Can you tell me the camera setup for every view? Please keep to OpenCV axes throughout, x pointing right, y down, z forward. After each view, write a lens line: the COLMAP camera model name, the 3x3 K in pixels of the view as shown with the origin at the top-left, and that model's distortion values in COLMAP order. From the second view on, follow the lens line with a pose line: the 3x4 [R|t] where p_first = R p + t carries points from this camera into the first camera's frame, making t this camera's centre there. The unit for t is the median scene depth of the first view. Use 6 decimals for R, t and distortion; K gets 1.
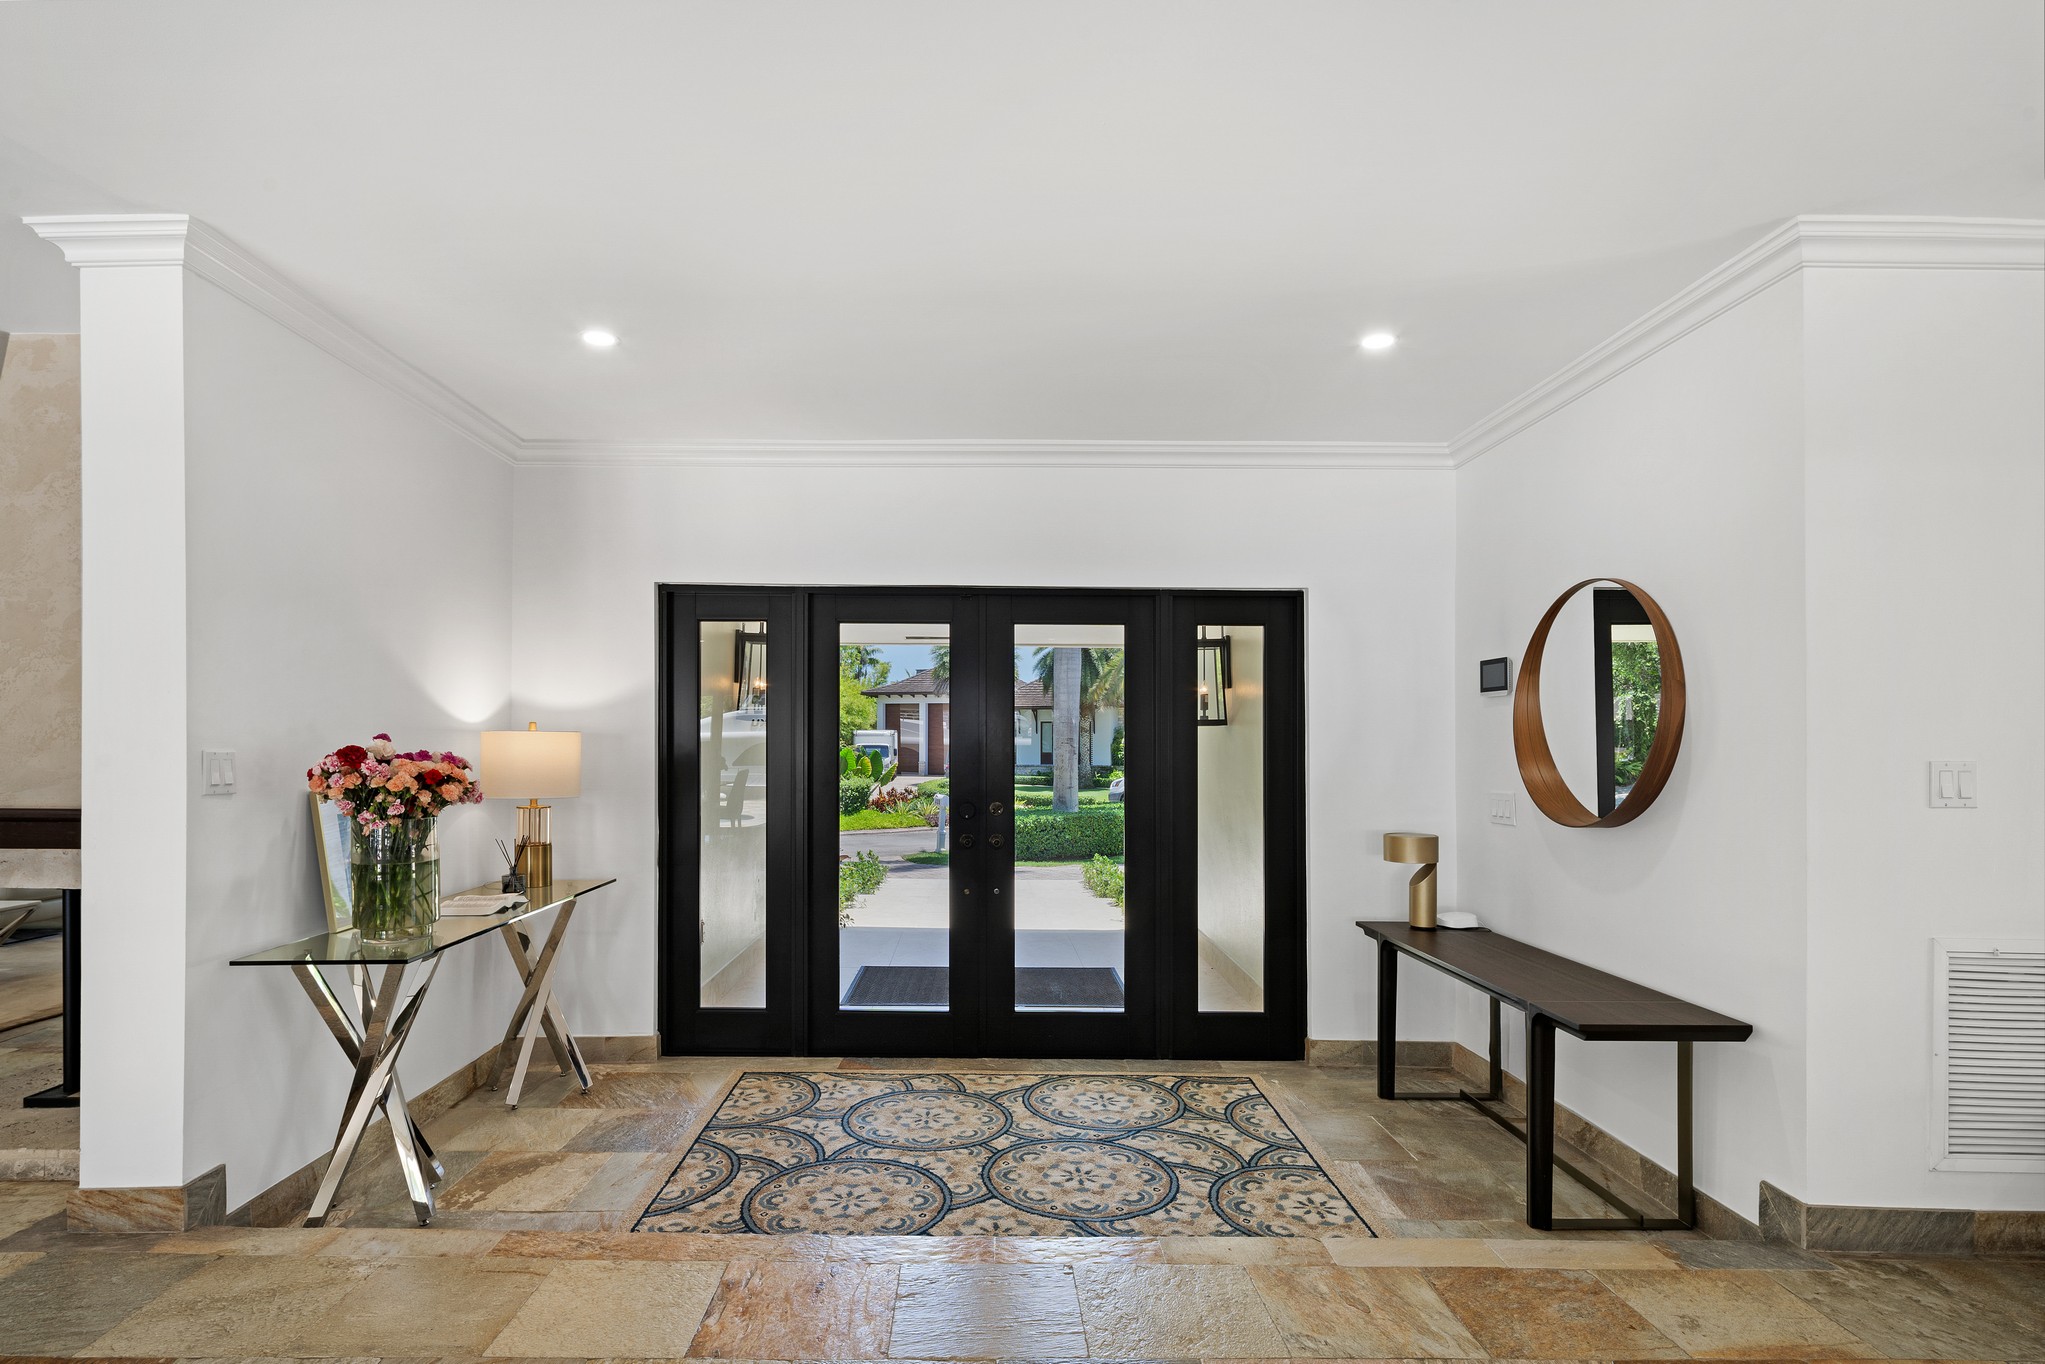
lens RADIAL K [[1030.4, 0, 932.7], [0, 1030.4, 744.8], [0, 0, 1]] dist [-0.000647, 0.000313]
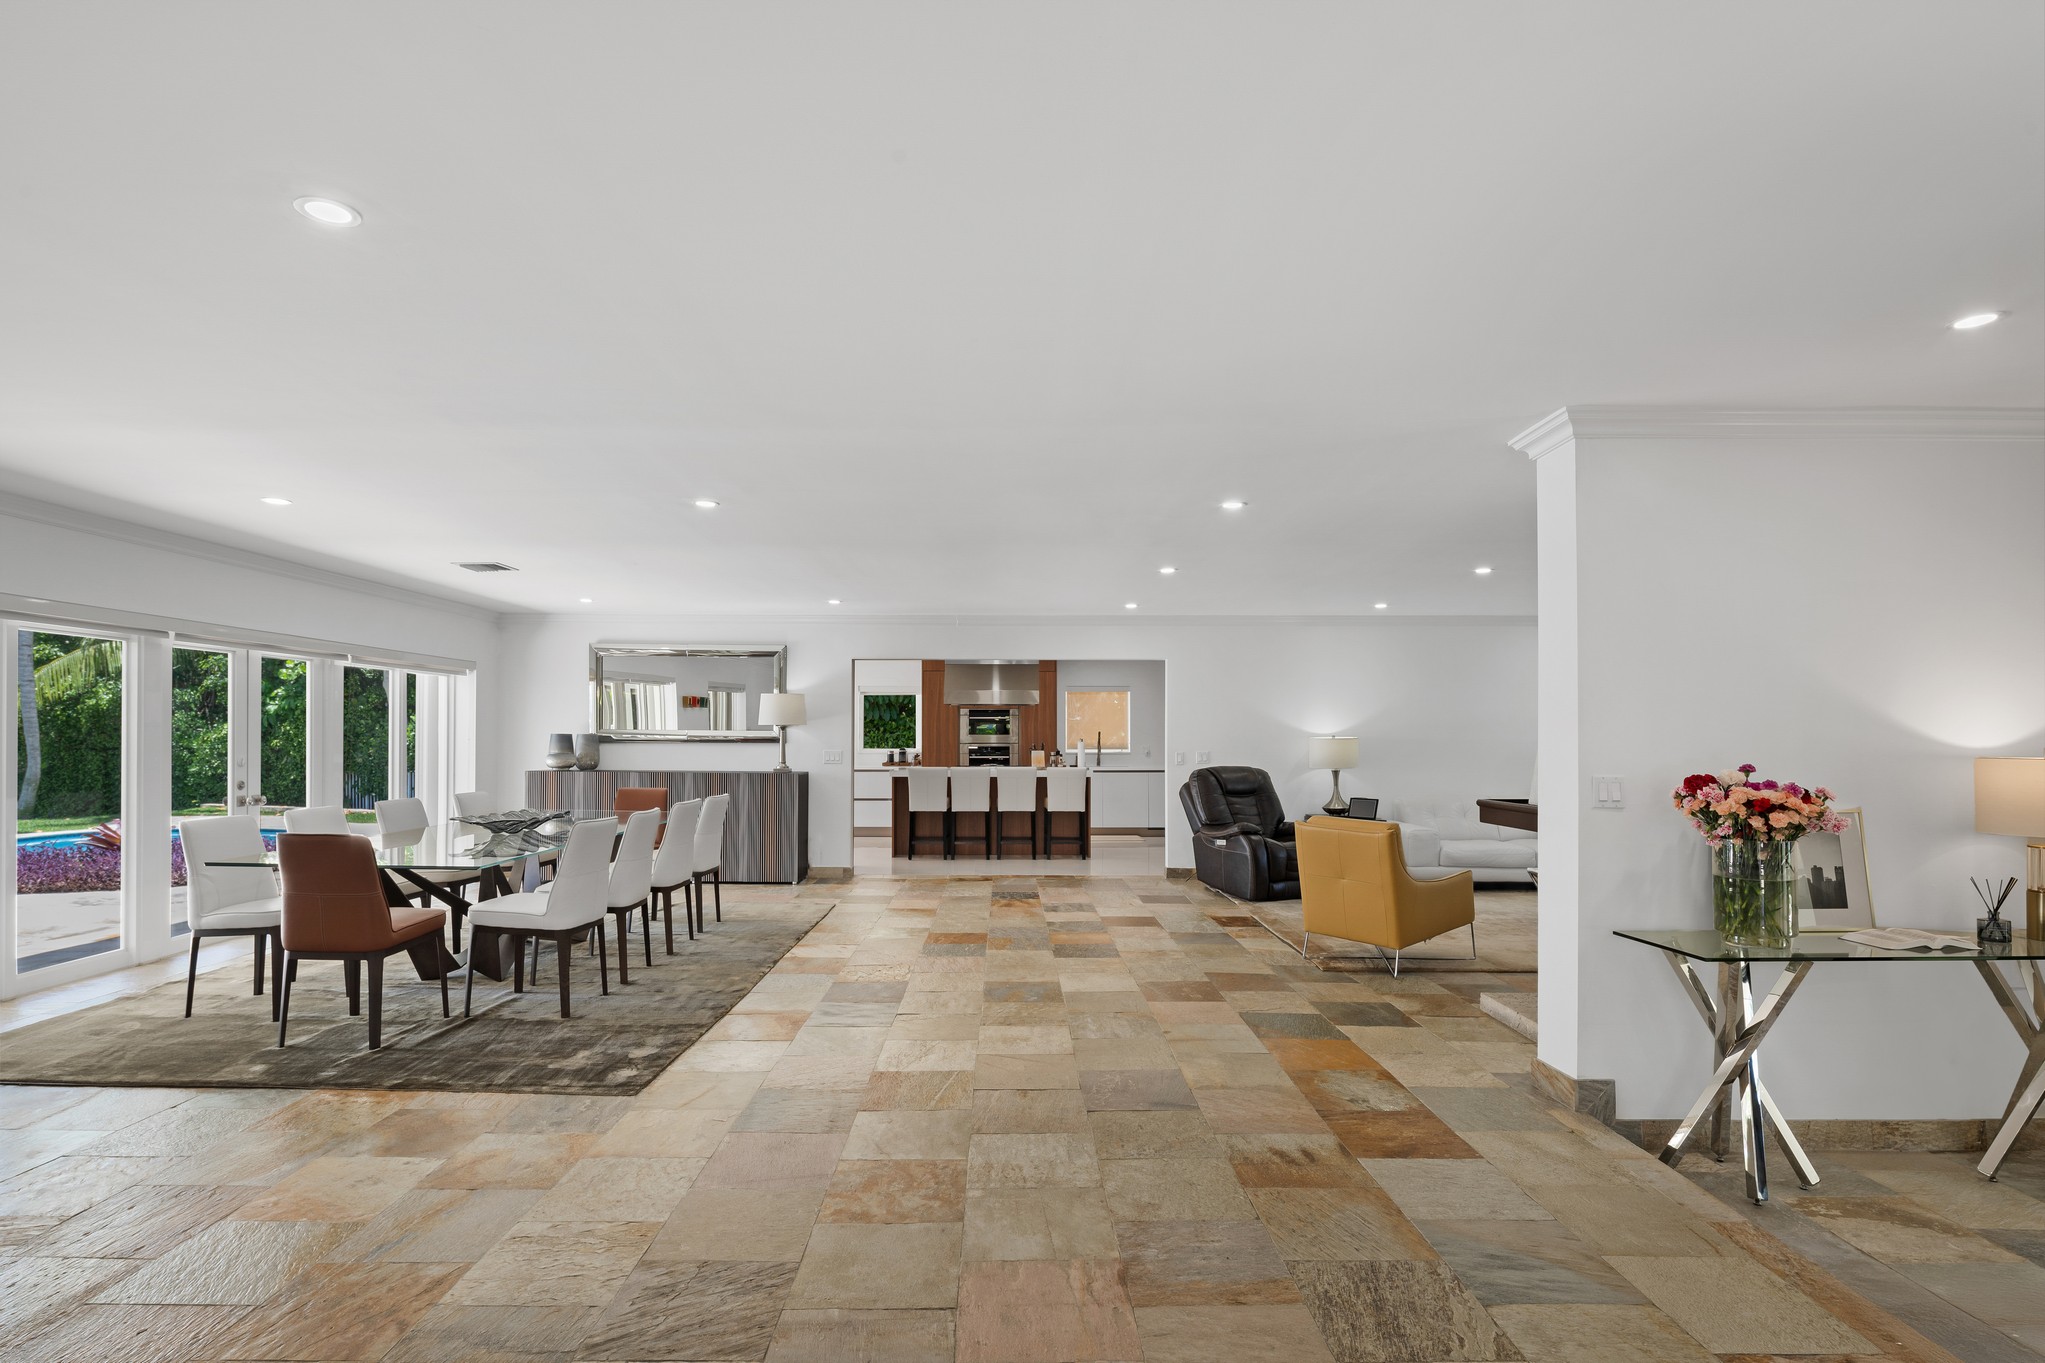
lens RADIAL K [[1001.7, 0, 1014.8], [0, 1001.7, 727.3], [0, 0, 1]] dist [-0.000233, -0.000259]
pose [[0.017003, -0.015025, -0.999743, 0.591661], [0.000294, 0.999887, -0.015022, -0.036866], [0.999855, -0.000039, 0.017005, 0.176166]]
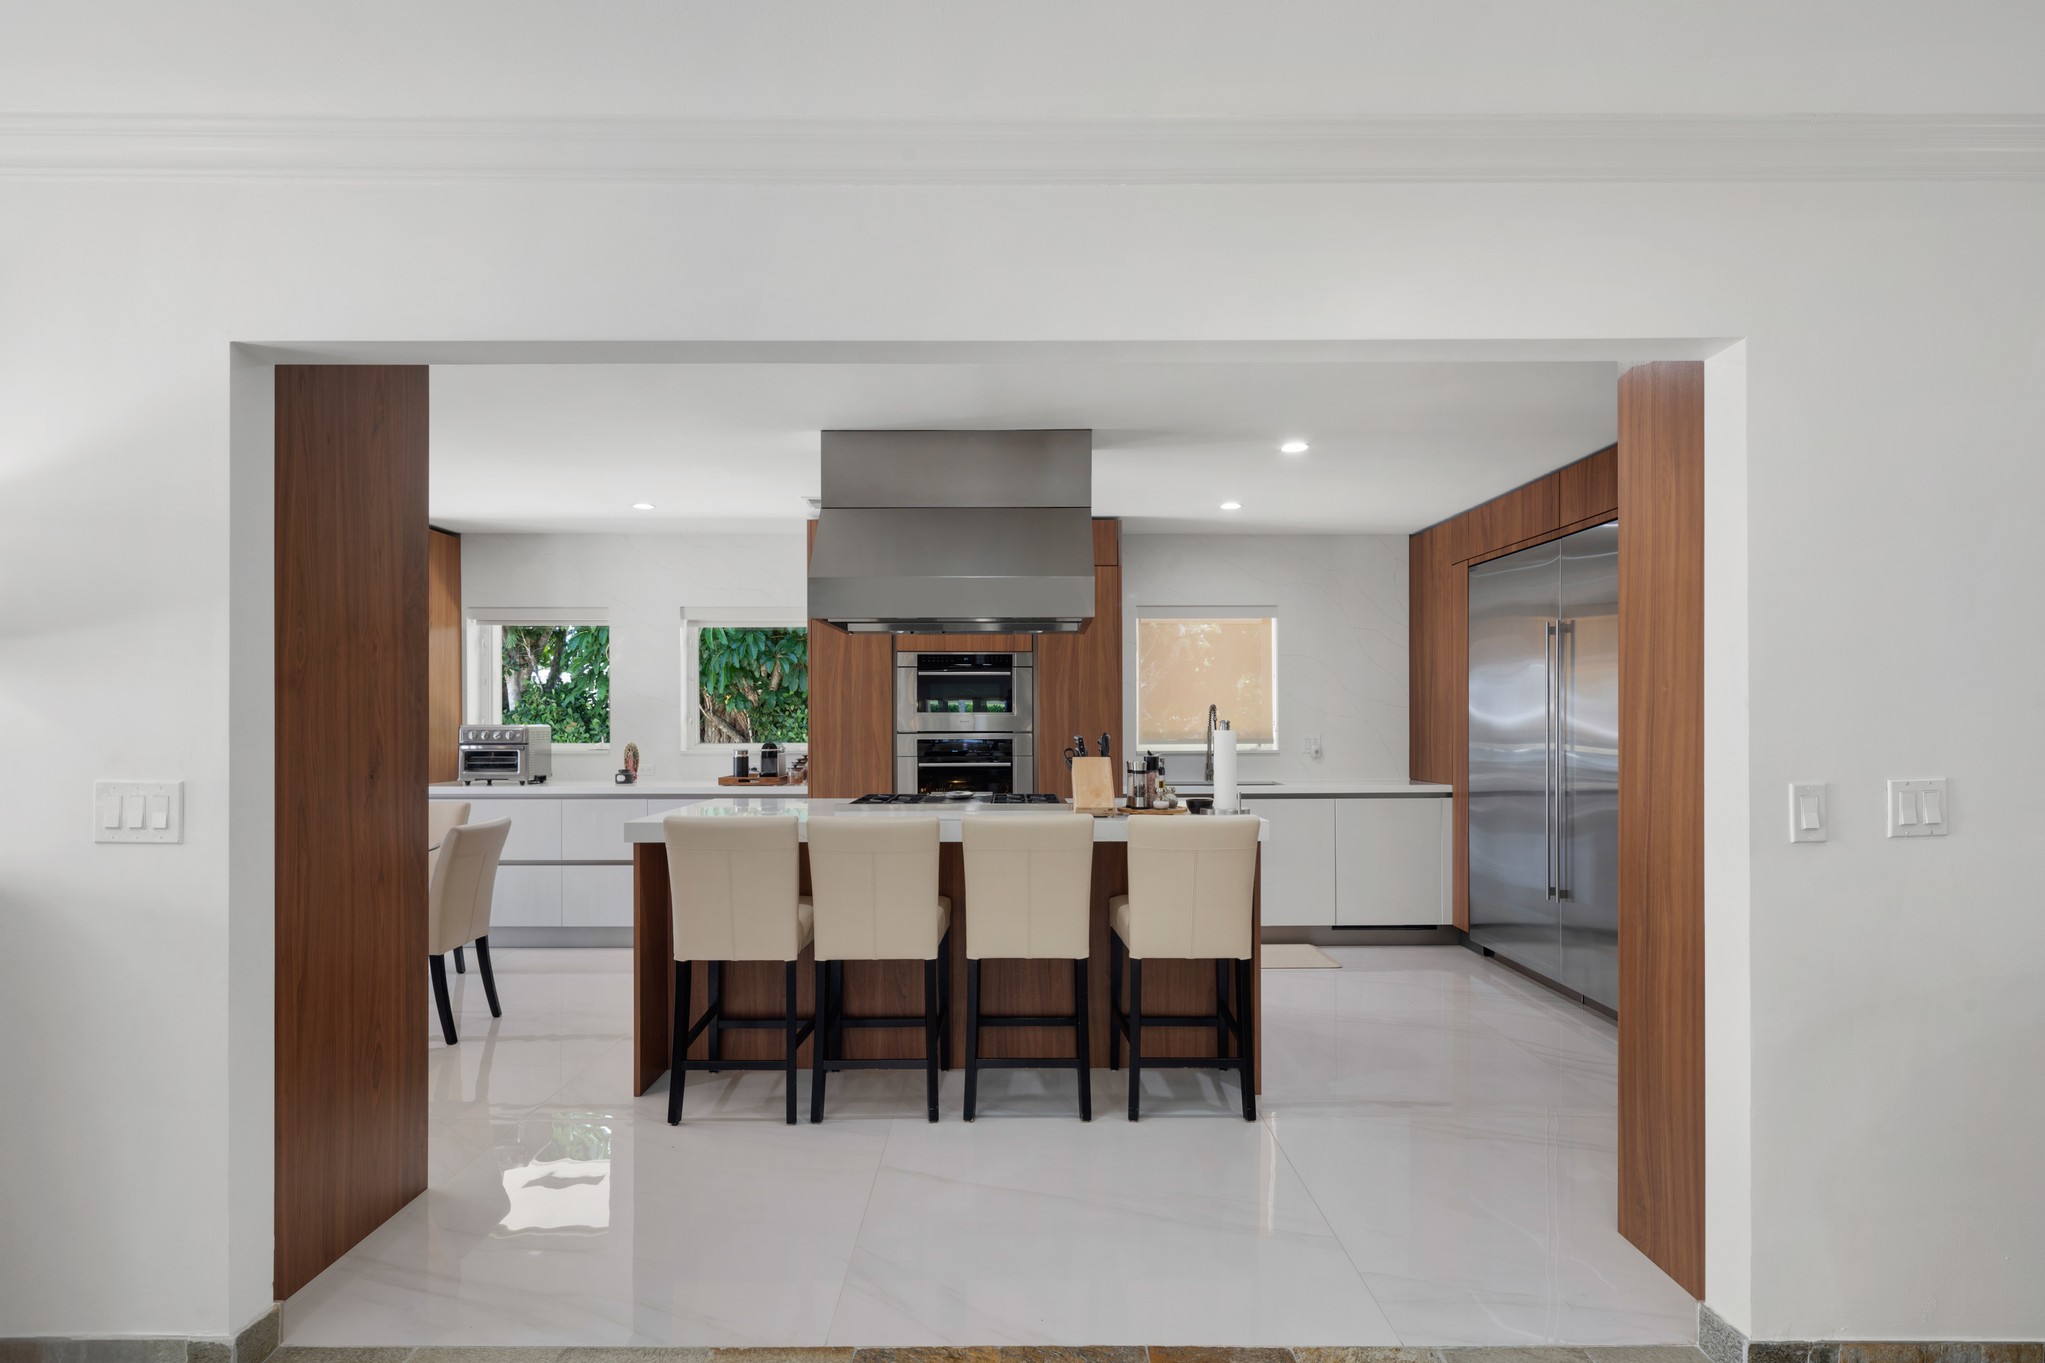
lens RADIAL K [[1001.7, 0, 1013.2], [0, 1001.7, 686.3], [0, 0, 1]] dist [-0.000233, -0.000259]
pose [[0.003902, -0.040002, -0.999192, -2.097907], [0.004578, 0.999190, -0.039984, -0.041675], [0.999982, -0.004418, 0.004082, 0.229698]]
